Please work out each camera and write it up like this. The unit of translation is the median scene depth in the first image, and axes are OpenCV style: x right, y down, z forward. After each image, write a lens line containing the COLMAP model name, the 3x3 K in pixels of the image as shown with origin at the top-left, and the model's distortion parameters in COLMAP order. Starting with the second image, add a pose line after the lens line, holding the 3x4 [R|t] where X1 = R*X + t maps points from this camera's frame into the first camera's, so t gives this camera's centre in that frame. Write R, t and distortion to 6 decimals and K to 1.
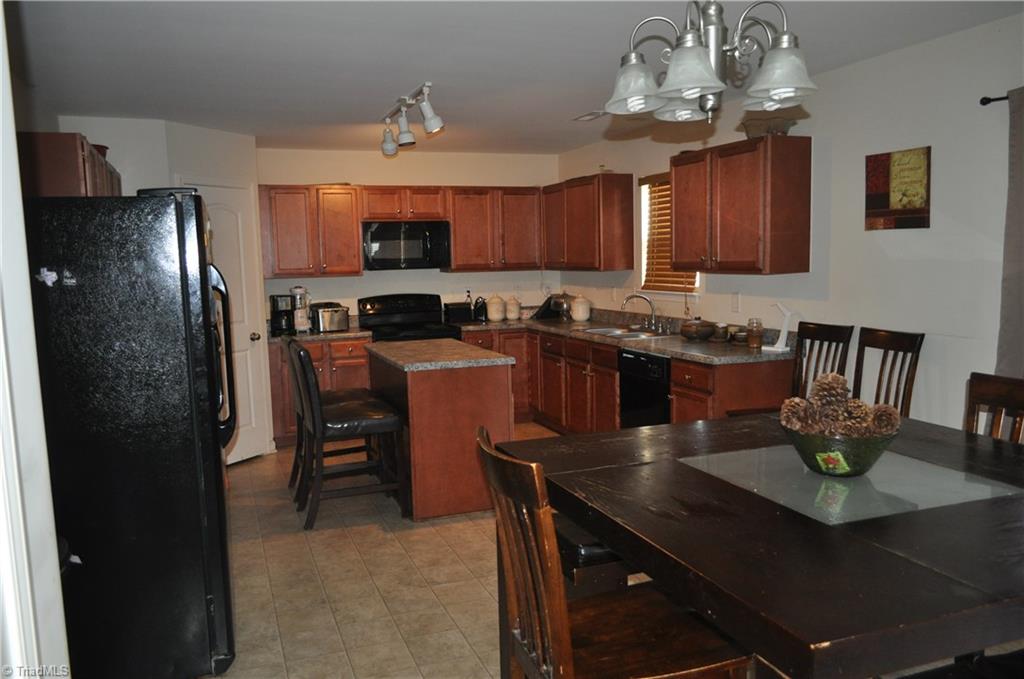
lens RADIAL K [[794.3, 0, 509.0], [0, 794.3, 345.2], [0, 0, 1]] dist [-0.007500, -0.003828]
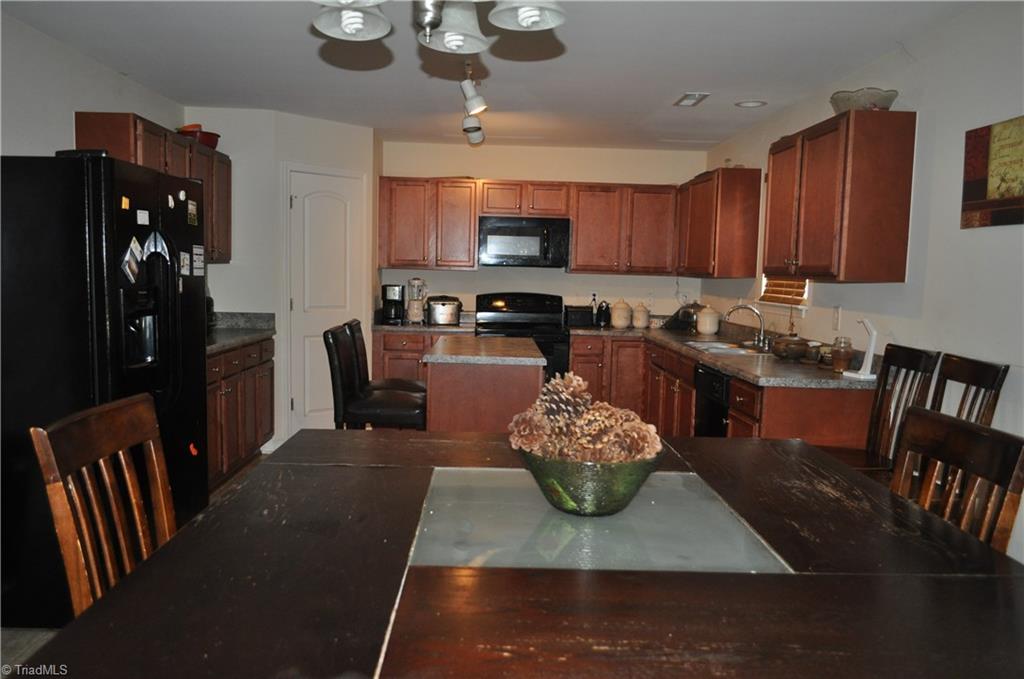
lens RADIAL K [[794.3, 0, 509.0], [0, 794.3, 345.2], [0, 0, 1]] dist [-0.007500, -0.003828]
pose [[0.943282, 0.079157, -0.322417, 0.249331], [-0.085090, 0.996364, -0.004327, 0.007308], [0.320902, 0.031516, 0.946588, 0.116475]]
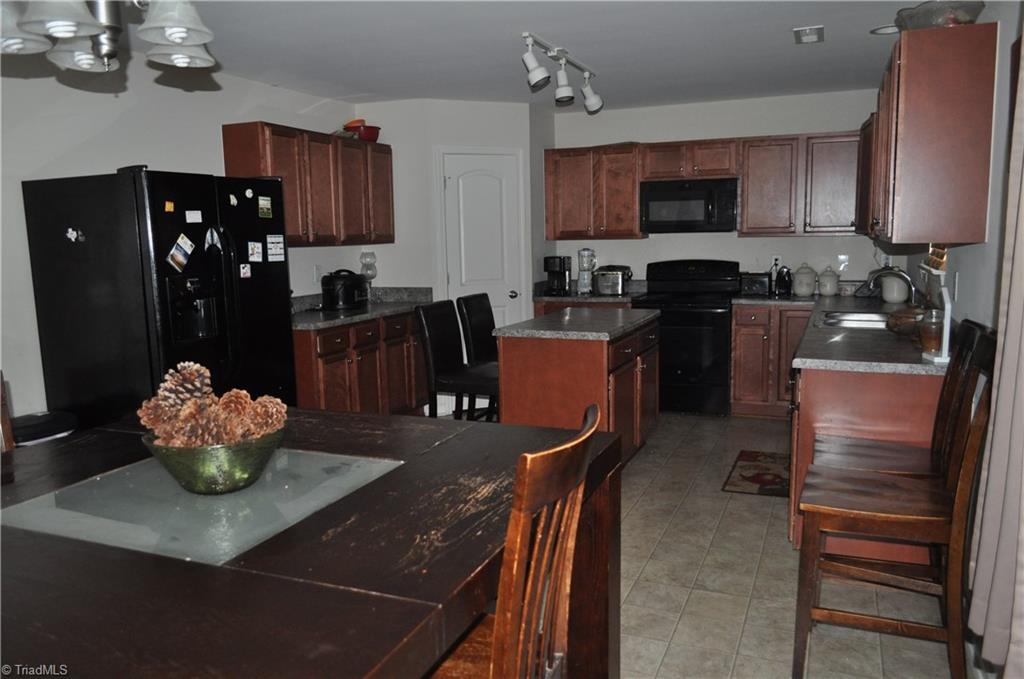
lens RADIAL K [[794.3, 0, 509.0], [0, 794.3, 345.2], [0, 0, 1]] dist [-0.007500, -0.003828]
pose [[0.729257, 0.104724, -0.676178, 0.503925], [-0.073214, 0.994488, 0.075062, -0.028467], [0.680312, -0.005234, 0.732904, 0.265491]]
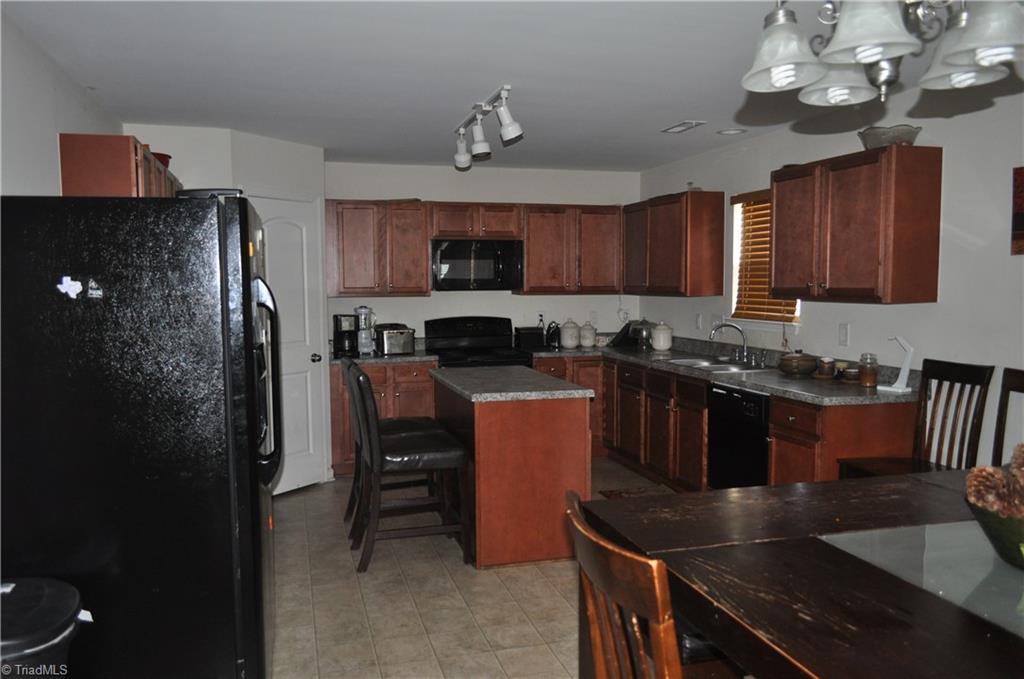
lens RADIAL K [[794.3, 0, 509.0], [0, 794.3, 345.2], [0, 0, 1]] dist [-0.007500, -0.003828]
pose [[0.996117, 0.026243, -0.084031, -0.013670], [-0.028798, 0.999155, -0.029340, -0.005725], [0.083190, 0.031646, 0.996031, 0.091560]]
